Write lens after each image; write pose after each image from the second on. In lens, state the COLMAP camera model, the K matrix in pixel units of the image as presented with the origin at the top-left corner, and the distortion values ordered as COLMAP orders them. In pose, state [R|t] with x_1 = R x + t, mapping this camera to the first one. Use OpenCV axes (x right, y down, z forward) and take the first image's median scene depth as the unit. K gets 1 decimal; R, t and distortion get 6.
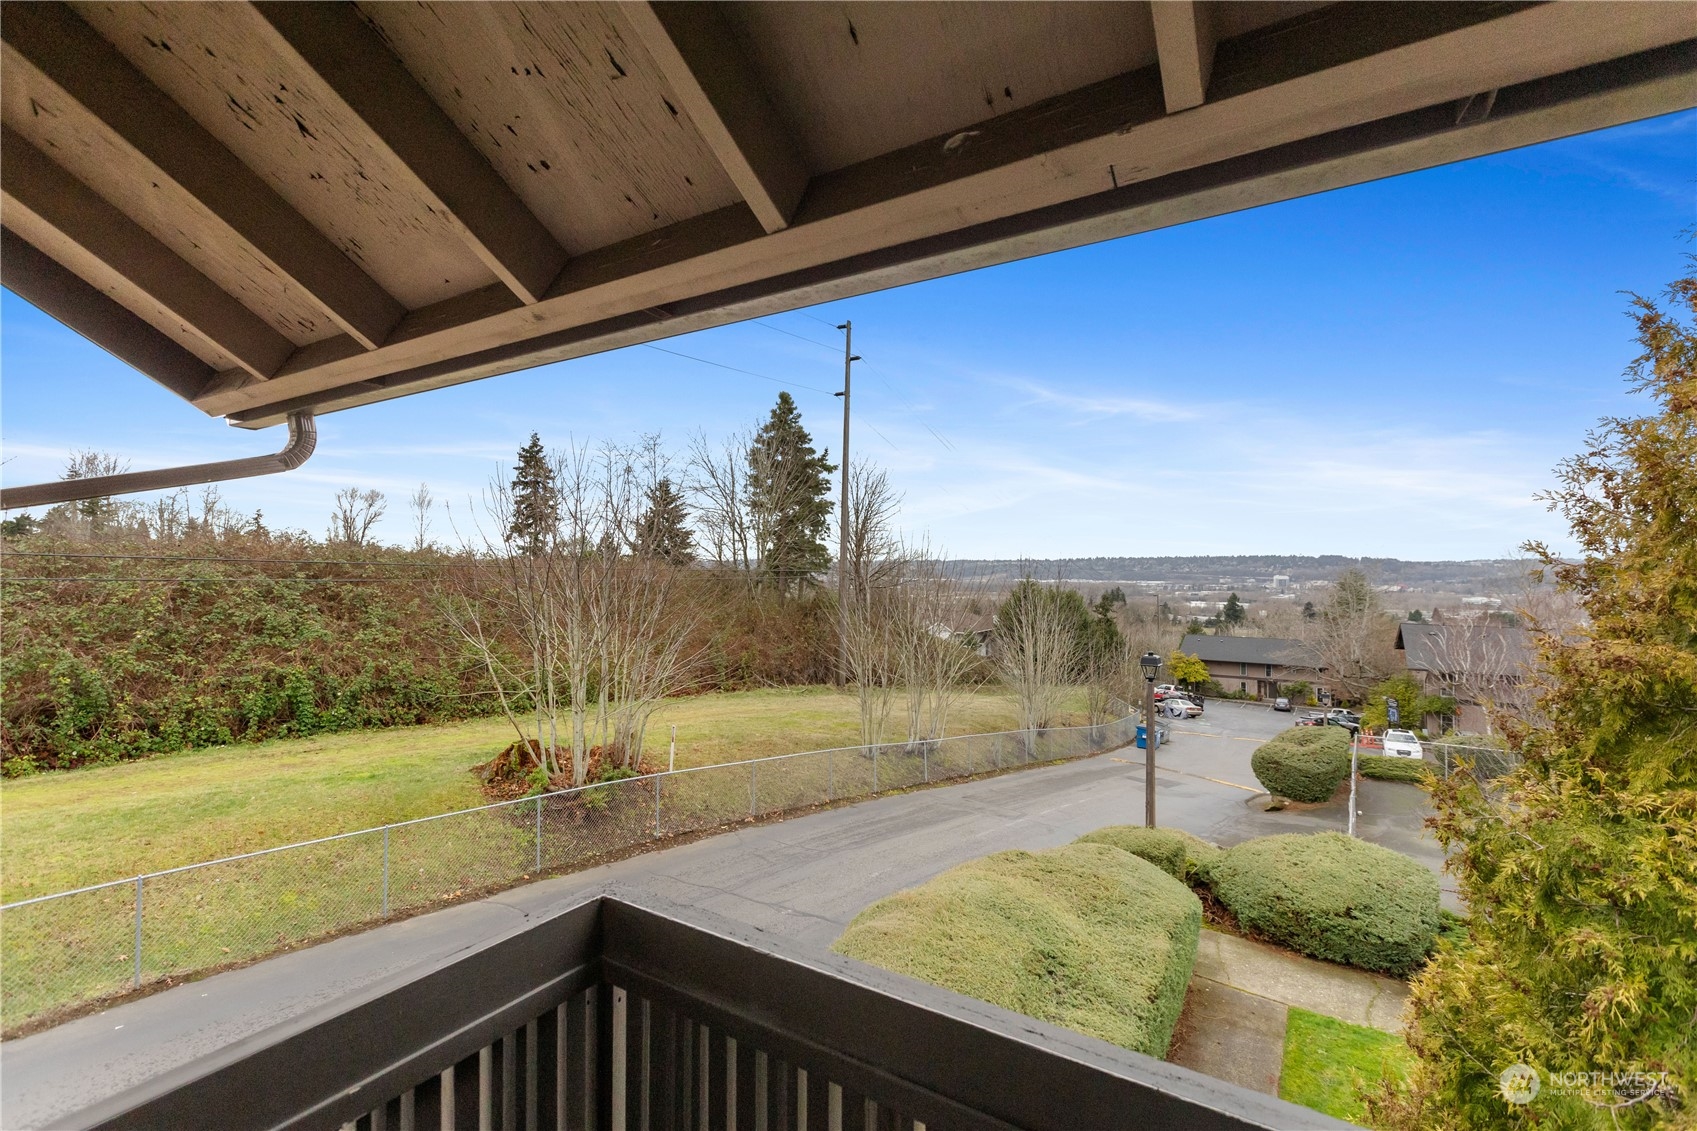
lens RADIAL K [[770.9, 0, 840.5], [0, 770.9, 554.8], [0, 0, 1]] dist [0.007295, 0.000433]
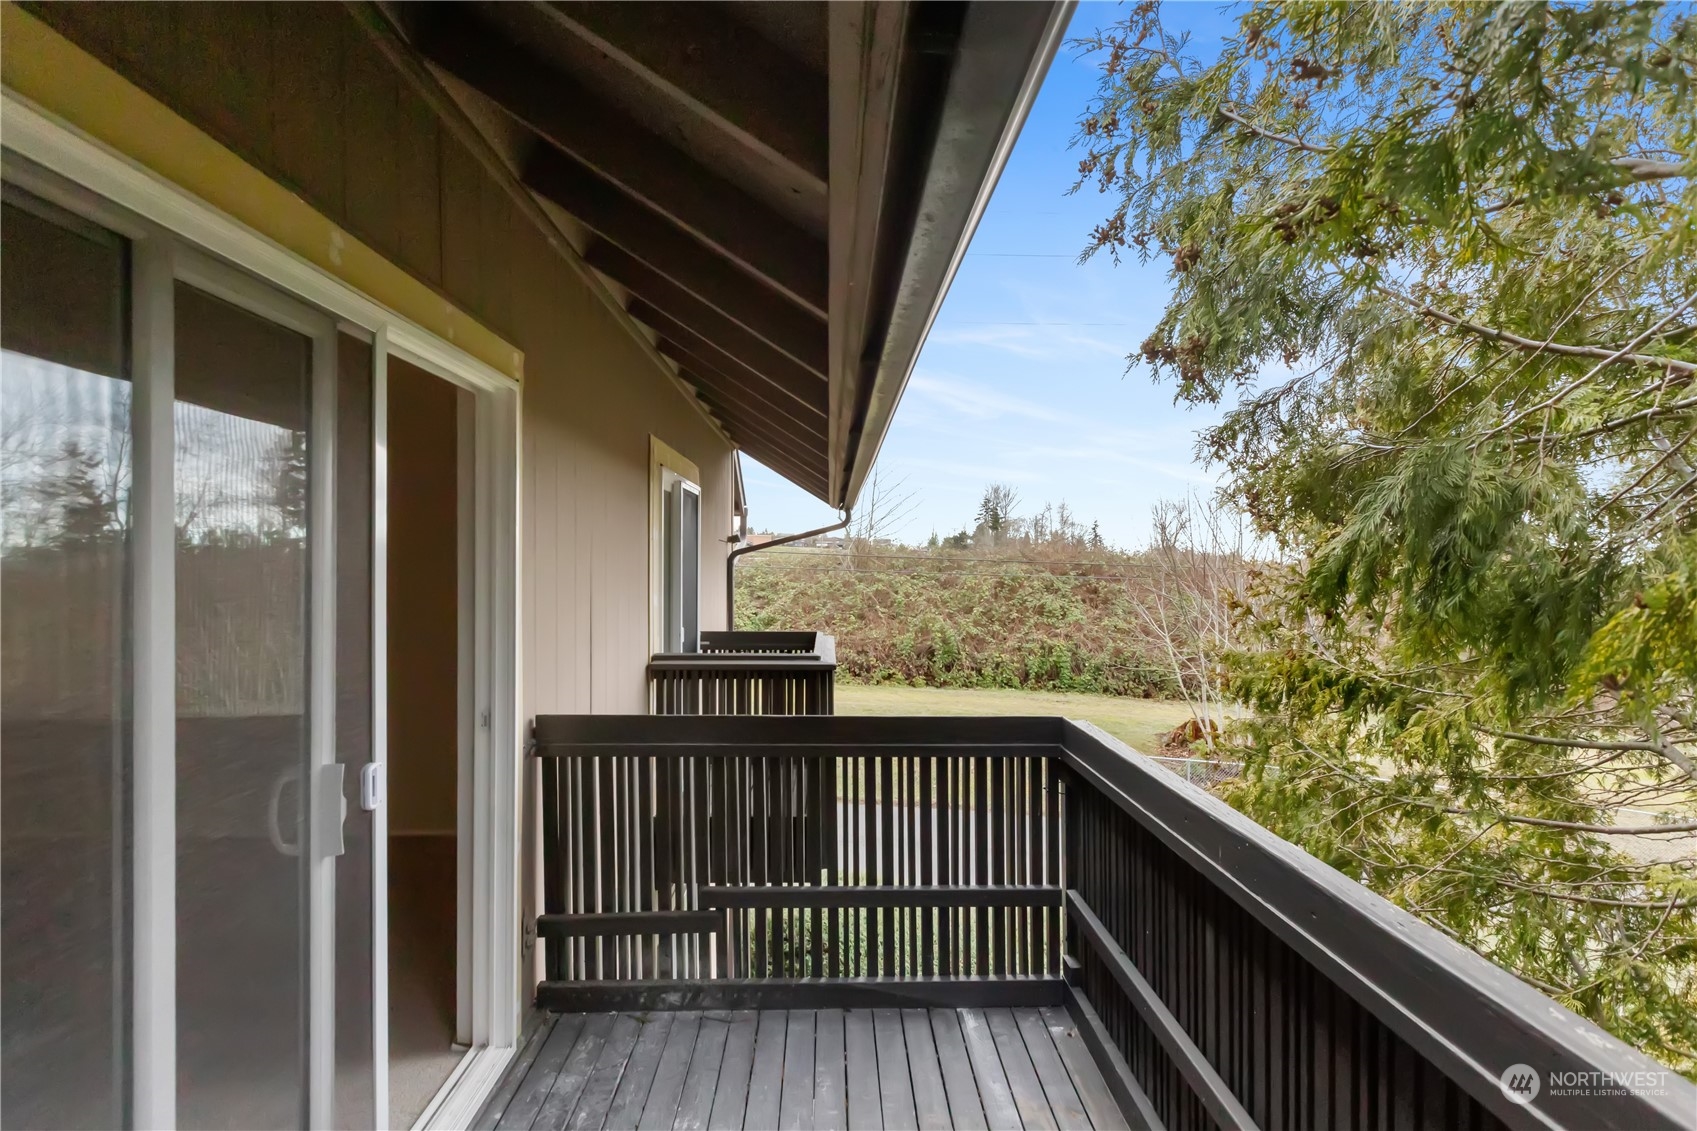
lens RADIAL K [[770.9, 0, 857.8], [0, 770.9, 571.5], [0, 0, 1]] dist [0.007295, 0.000433]
pose [[0.581578, 0.012120, -0.813400, 0.186121], [0.002035, 0.999864, 0.016353, 0.000786], [0.813488, -0.011166, 0.581474, -0.071190]]
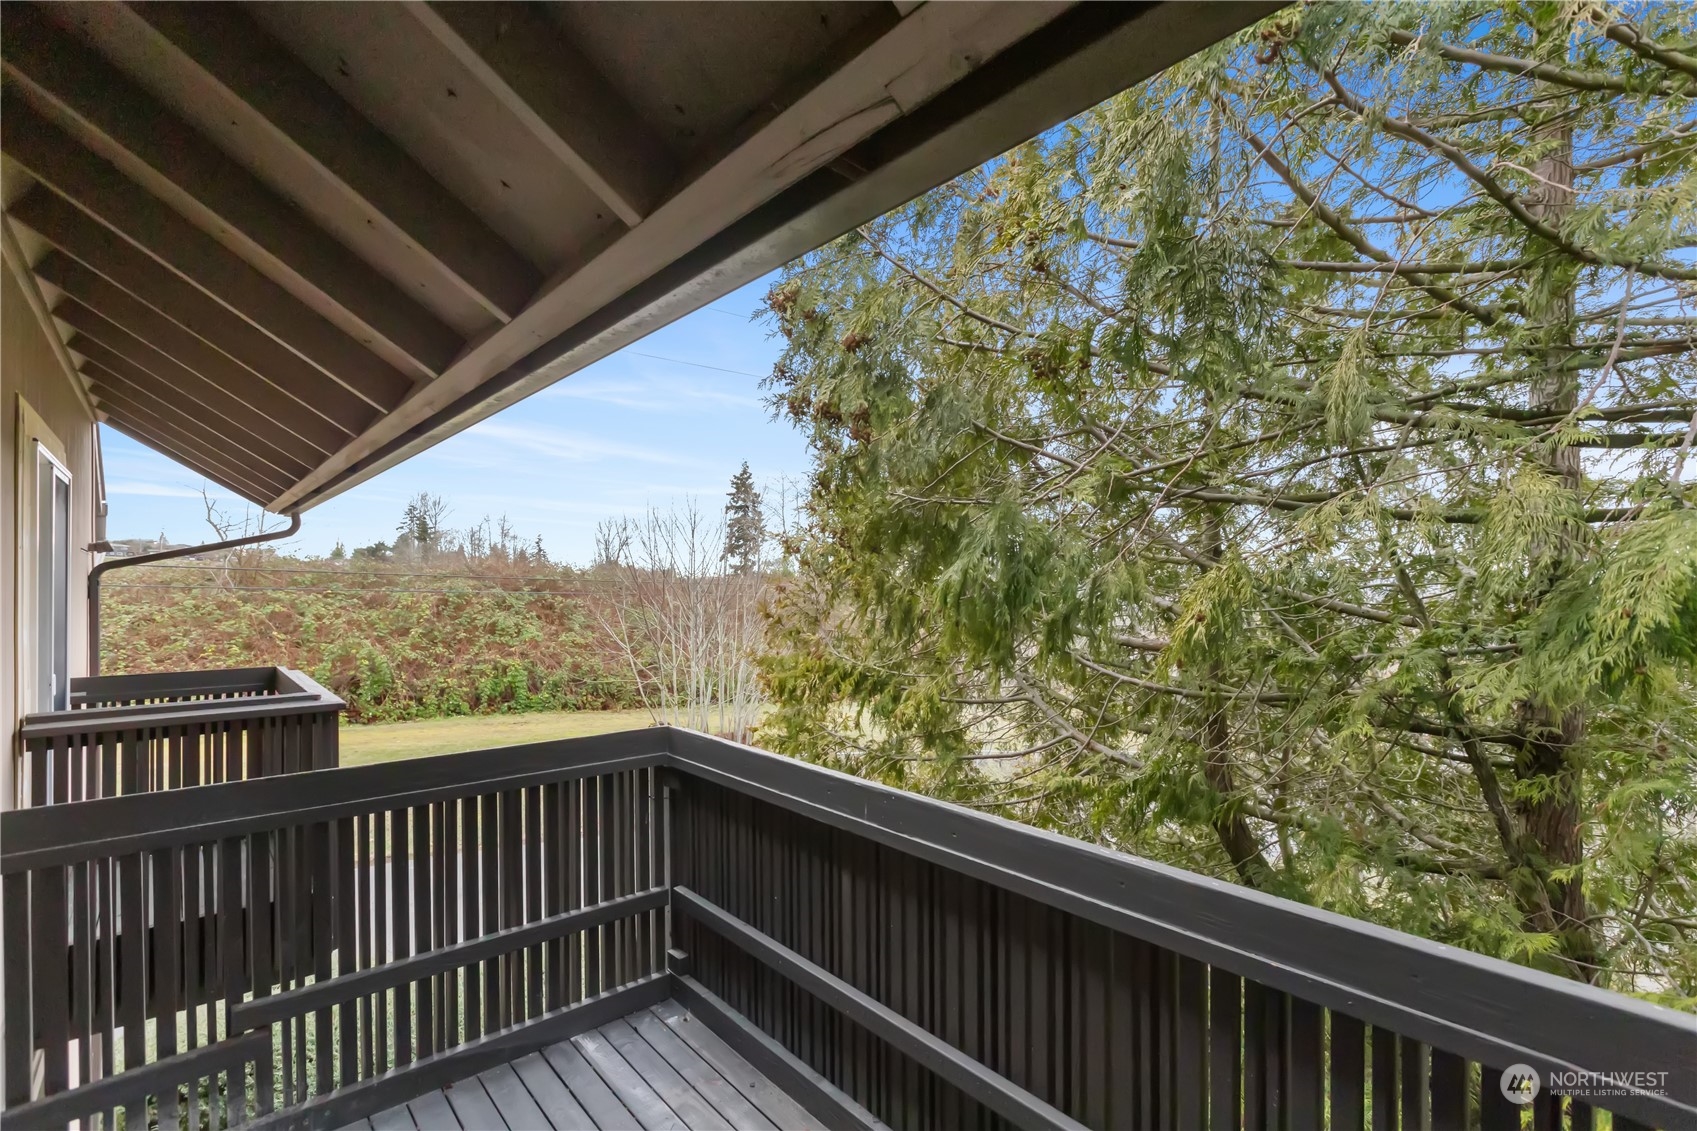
lens RADIAL K [[770.9, 0, 844.6], [0, 770.9, 582.6], [0, 0, 1]] dist [0.007295, 0.000433]
pose [[0.962979, 0.003768, -0.269549, 0.171029], [-0.000443, 0.999923, 0.012397, 0.000058], [0.269575, -0.011819, 0.962907, -0.089174]]
